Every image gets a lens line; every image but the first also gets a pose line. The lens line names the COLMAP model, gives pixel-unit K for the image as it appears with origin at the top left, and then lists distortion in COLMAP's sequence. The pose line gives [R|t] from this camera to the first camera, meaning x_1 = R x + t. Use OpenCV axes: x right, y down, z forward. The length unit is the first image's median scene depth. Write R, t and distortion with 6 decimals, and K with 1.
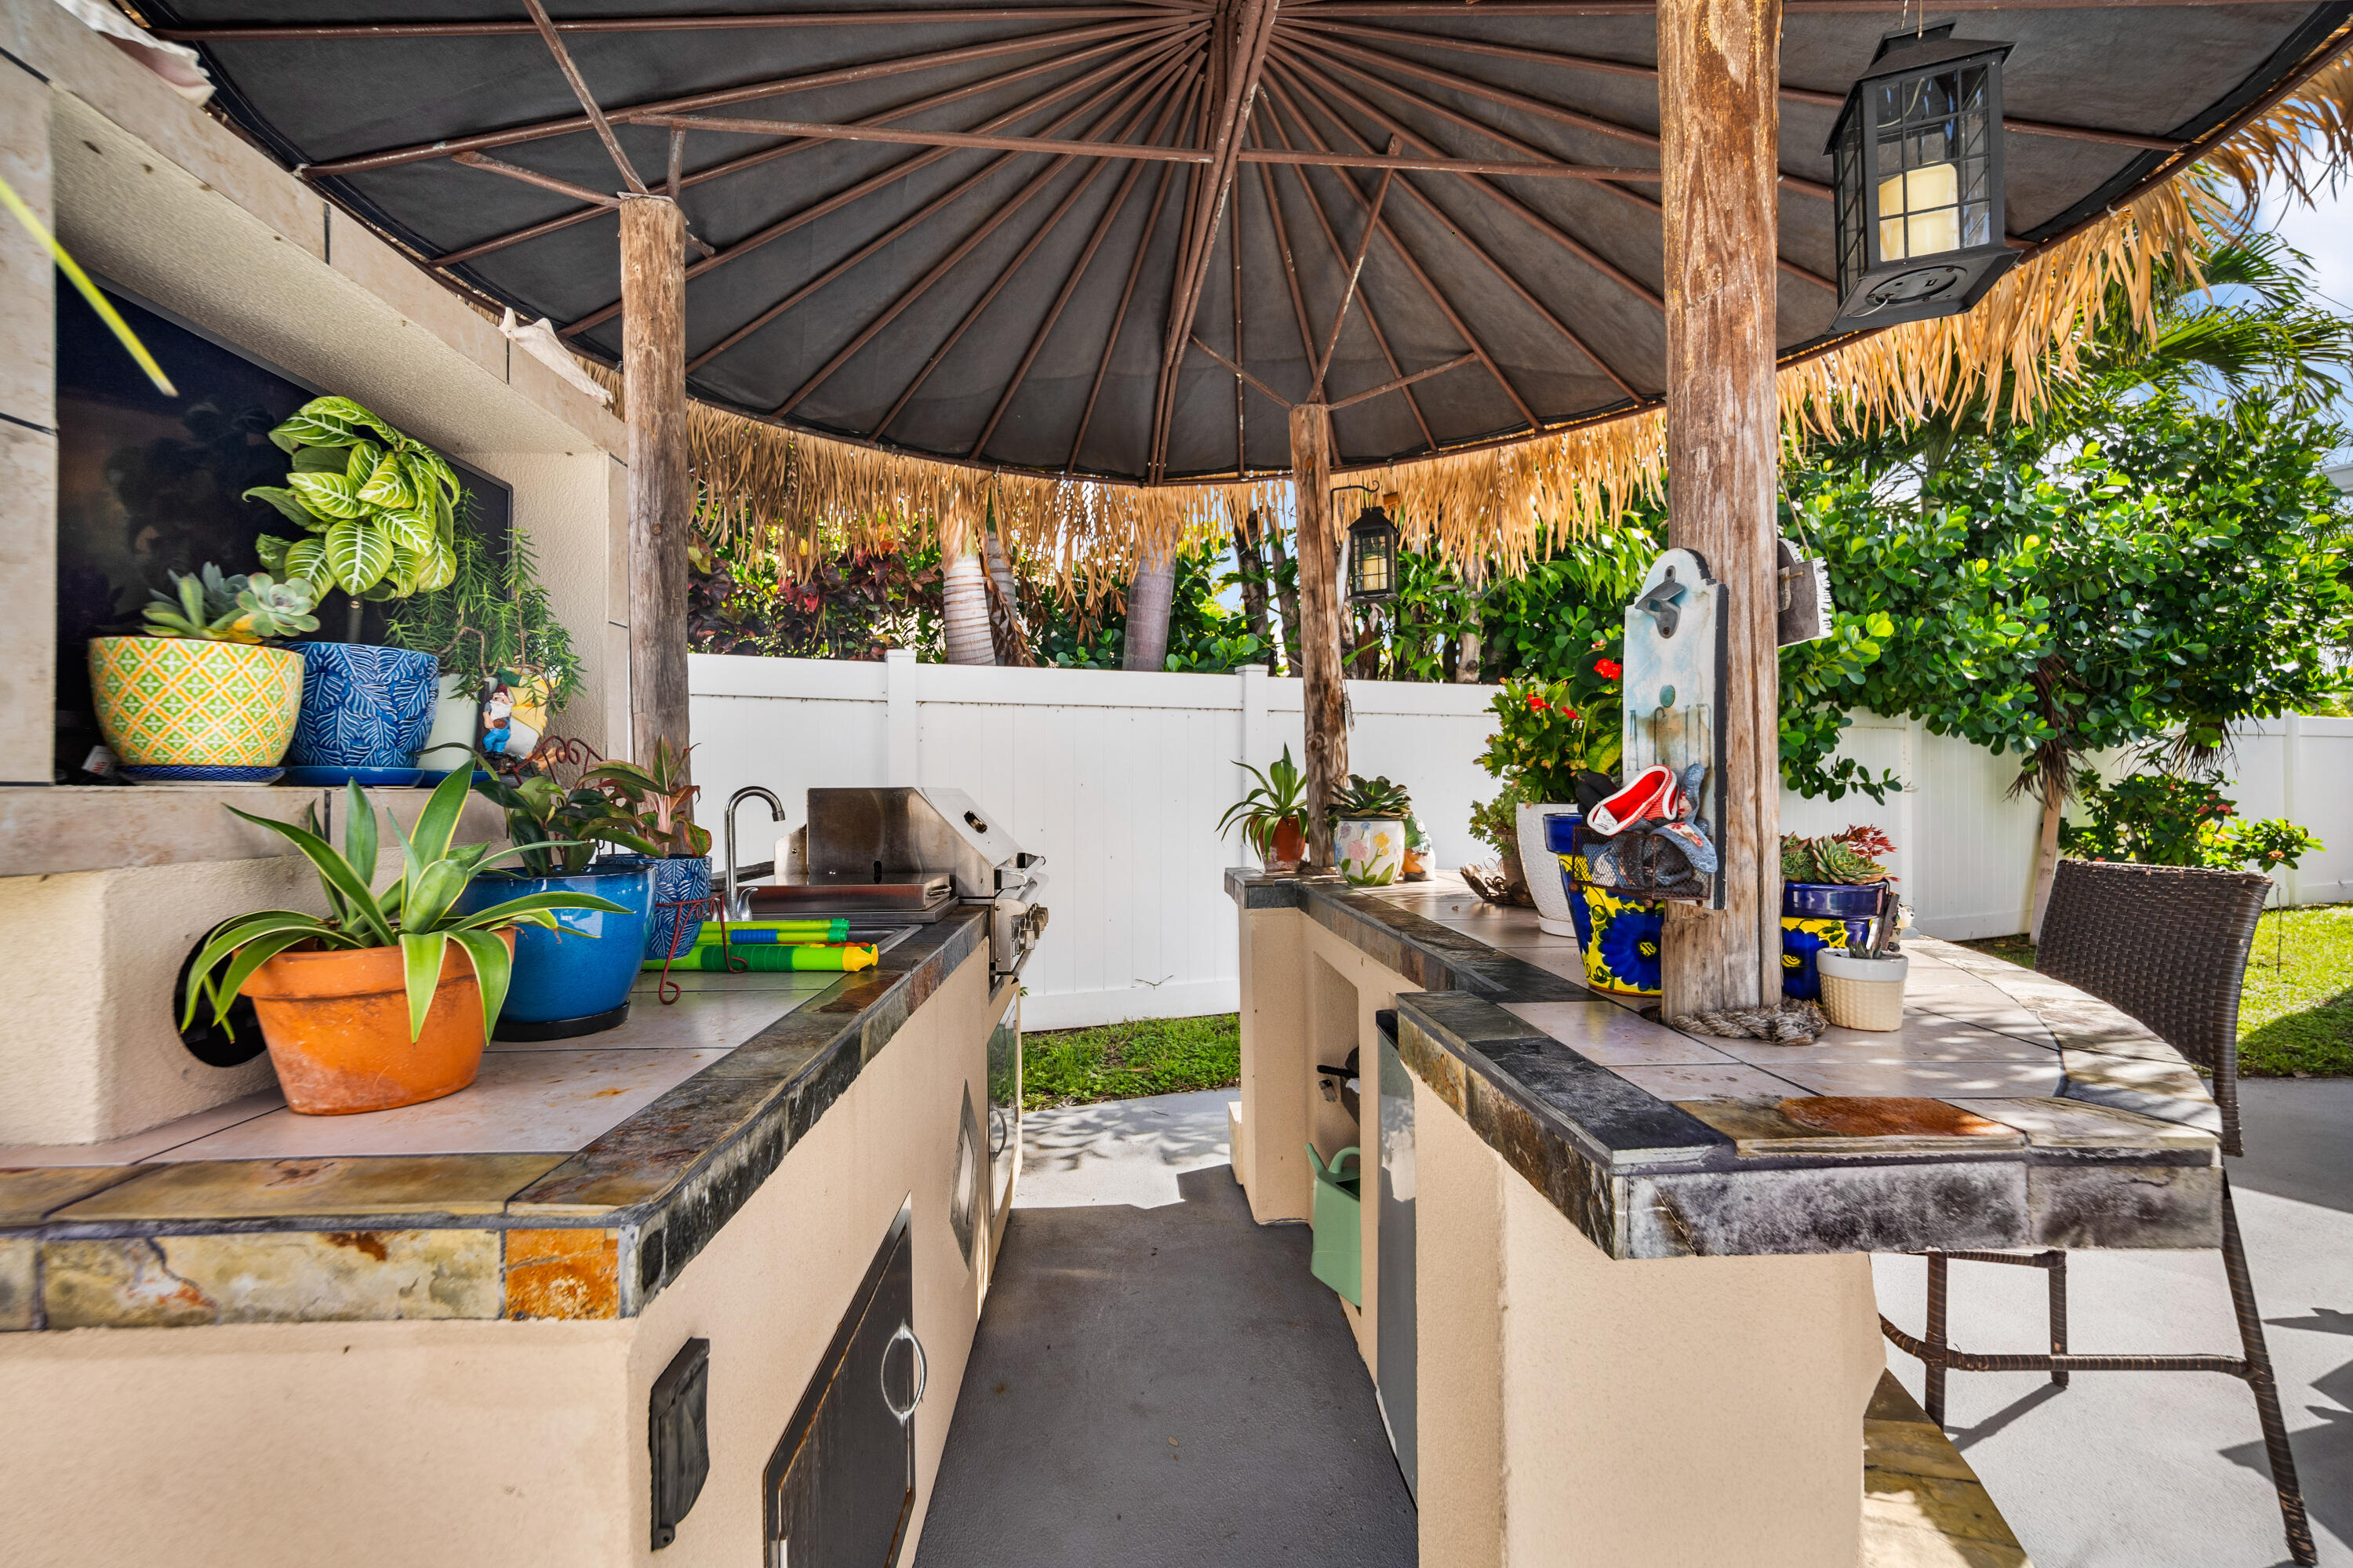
lens RADIAL K [[1005.1, 0, 1143.6], [0, 1005.1, 787.2], [0, 0, 1]] dist [-0.037358, 0.019675]
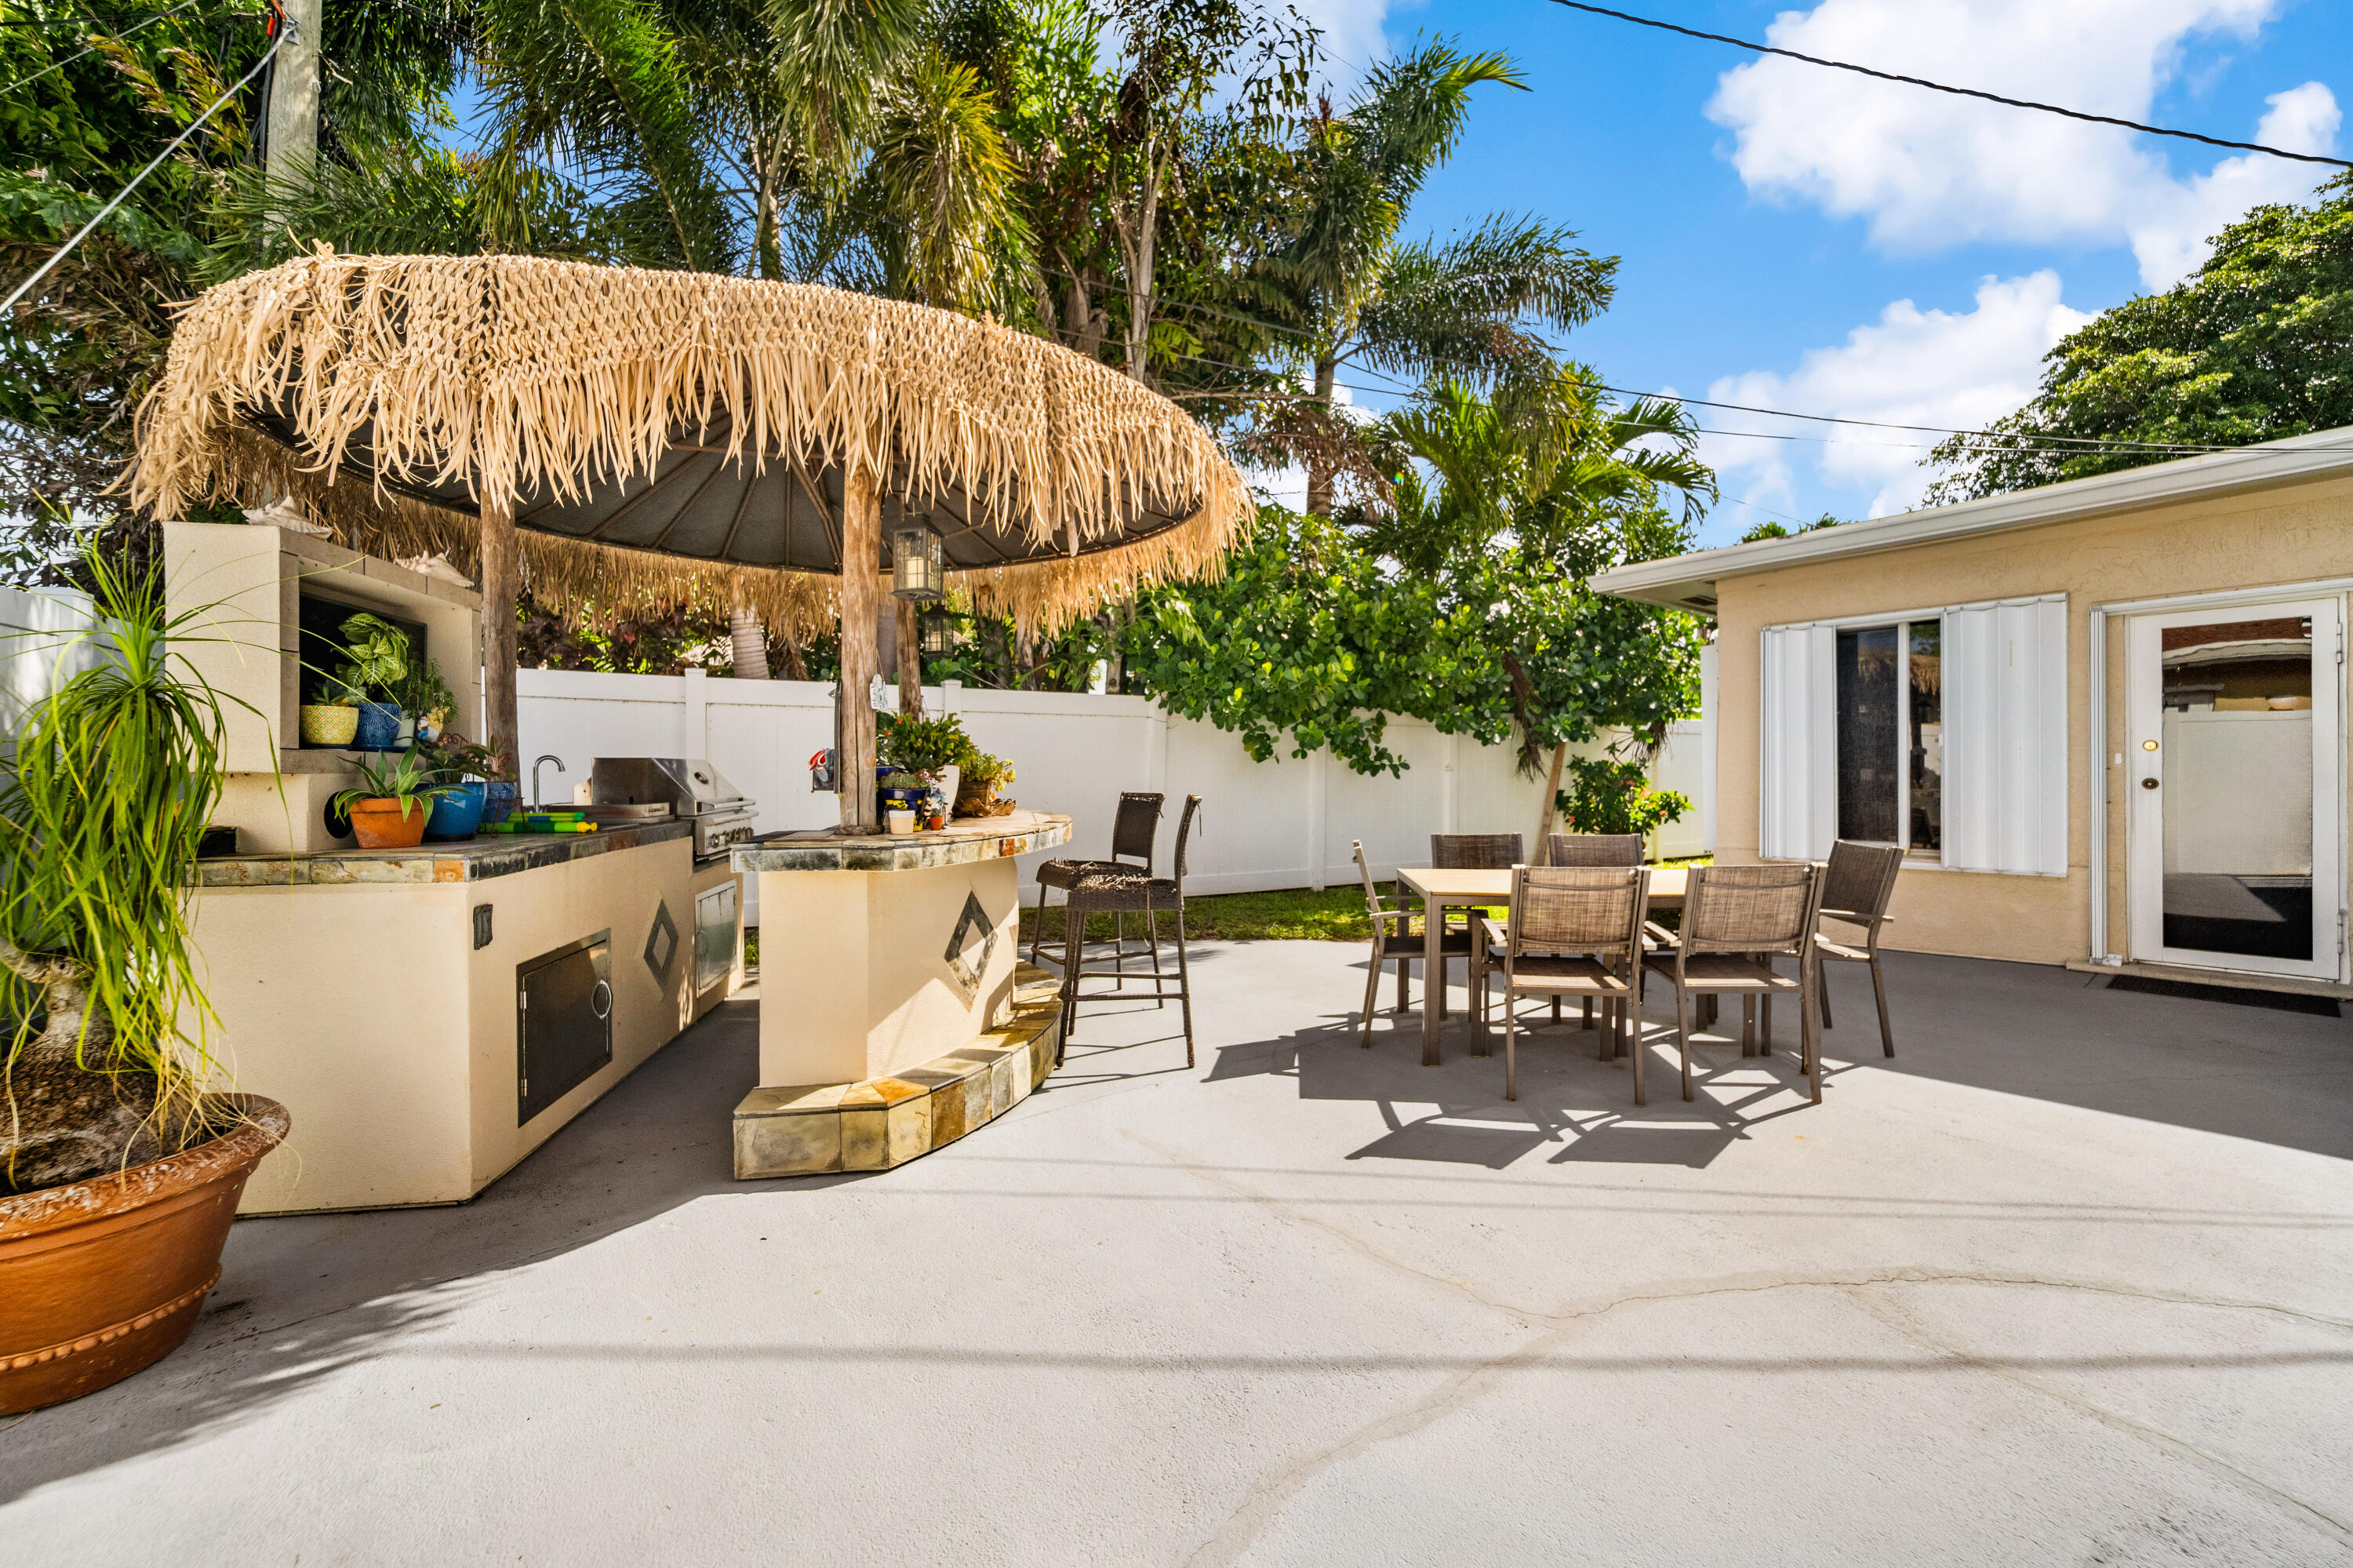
lens RADIAL K [[930.9, 0, 1157.8], [0, 930.9, 773.2], [0, 0, 1]] dist [-0.028490, 0.008645]
pose [[0.991746, 0.006562, 0.128049, 0.325601], [-0.007156, 0.999966, 0.004178, 0.009968], [-0.128017, -0.005060, 0.991759, -0.557693]]
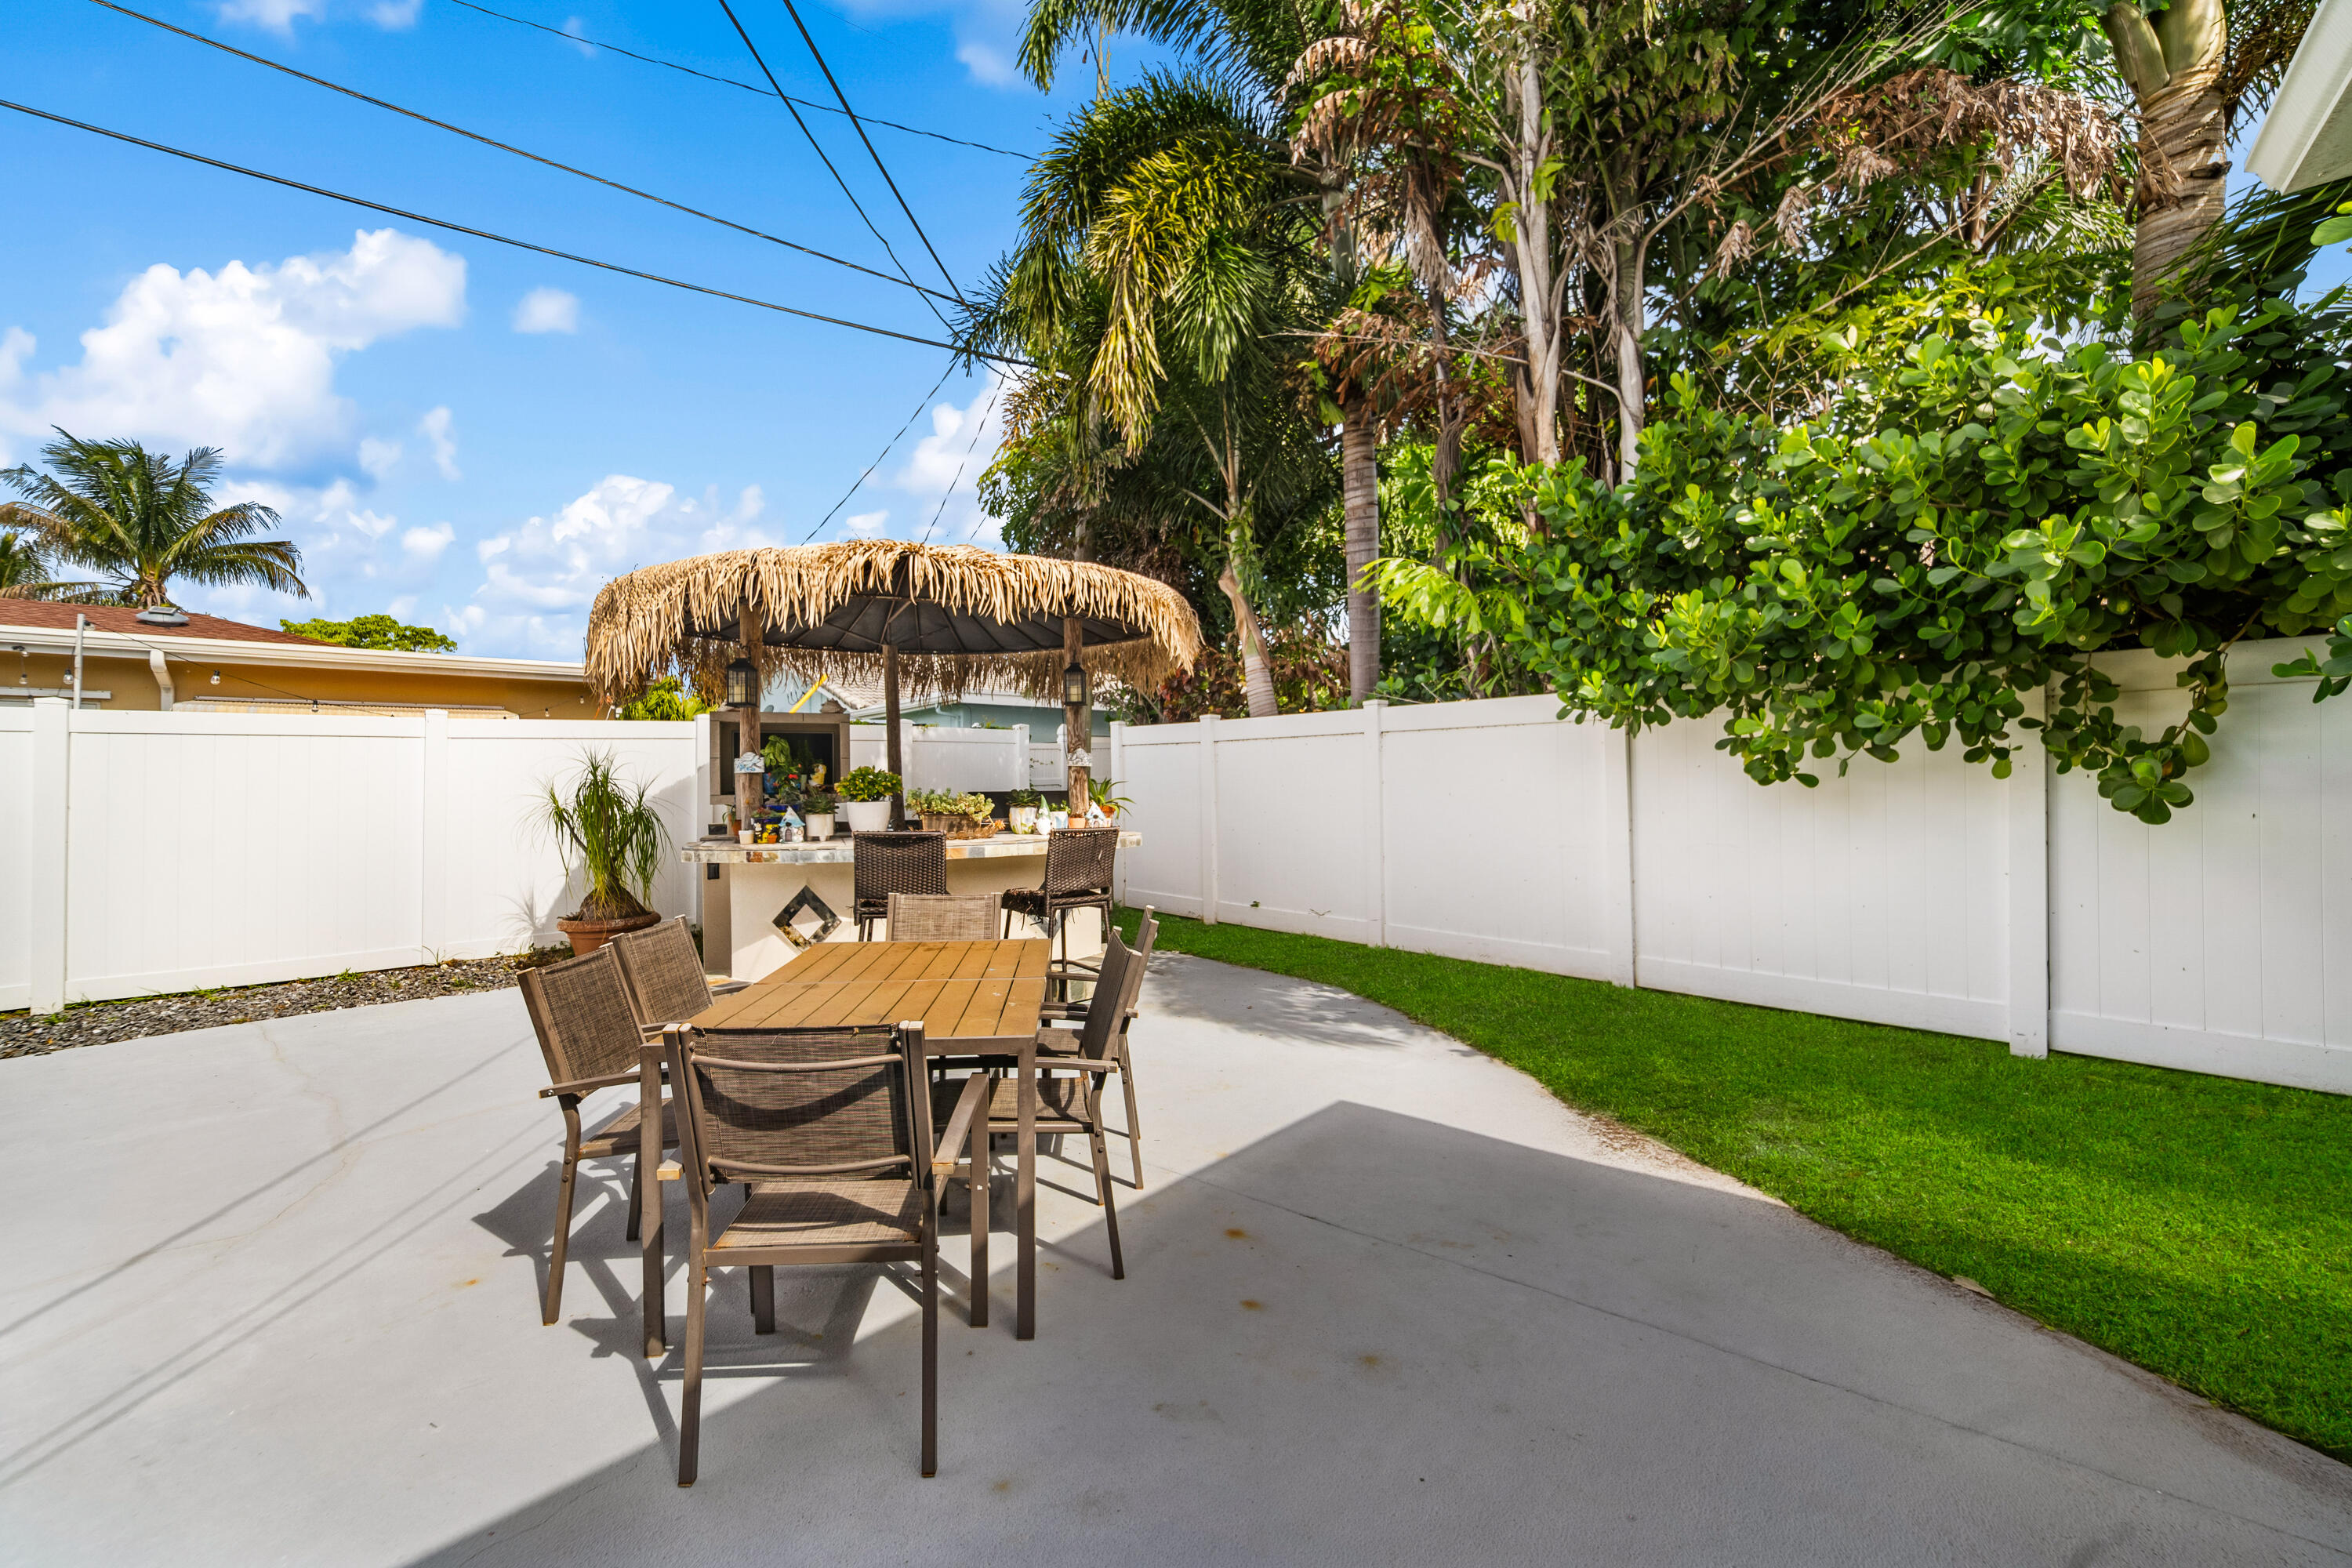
lens RADIAL K [[943.9, 0, 1149.1], [0, 943.9, 784.9], [0, 0, 1]] dist [-0.020212, 0.008447]
pose [[0.324389, 0.005630, -0.945907, 1.741701], [0.011842, 0.999880, 0.010012, -0.028415], [0.945850, -0.014449, 0.324283, 0.384979]]
